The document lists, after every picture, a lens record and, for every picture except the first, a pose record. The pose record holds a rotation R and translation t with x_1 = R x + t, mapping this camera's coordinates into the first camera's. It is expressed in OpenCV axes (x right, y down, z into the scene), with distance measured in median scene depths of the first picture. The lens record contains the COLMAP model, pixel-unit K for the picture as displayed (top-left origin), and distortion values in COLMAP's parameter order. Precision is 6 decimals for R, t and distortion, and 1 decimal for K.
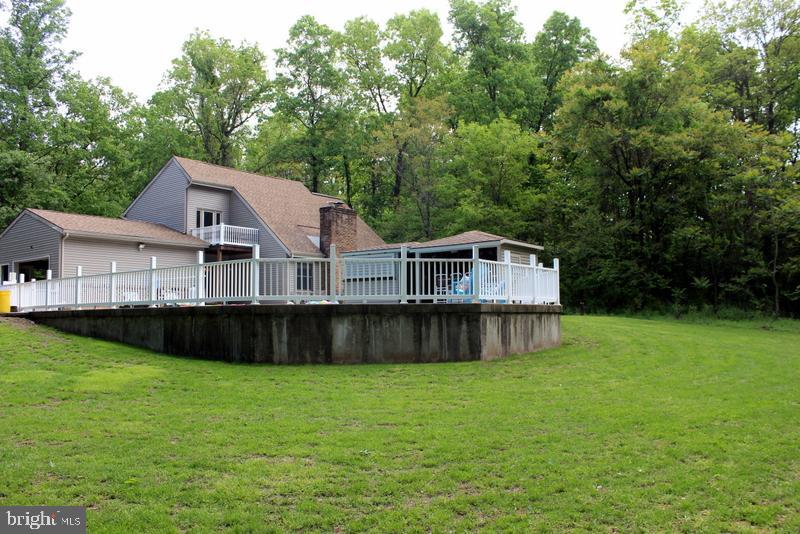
lens RADIAL K [[674.3, 0, 399.9], [0, 674.3, 267.5], [0, 0, 1]] dist [-0.162757, 0.138732]
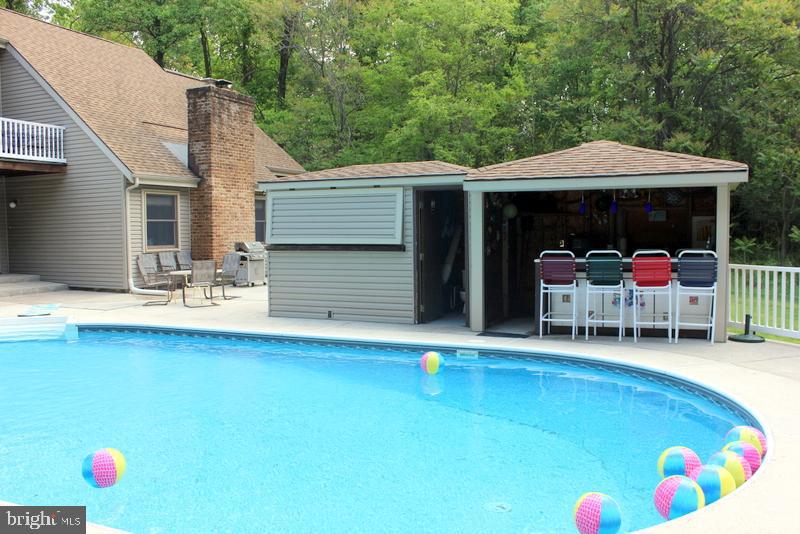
lens RADIAL K [[674.3, 0, 403.8], [0, 674.3, 270.7], [0, 0, 1]] dist [-0.162757, 0.138732]
pose [[0.969143, -0.018585, 0.245799, -0.083749], [-0.015794, 0.990423, 0.137161, -0.020872], [-0.245994, -0.136811, 0.959567, 0.441441]]
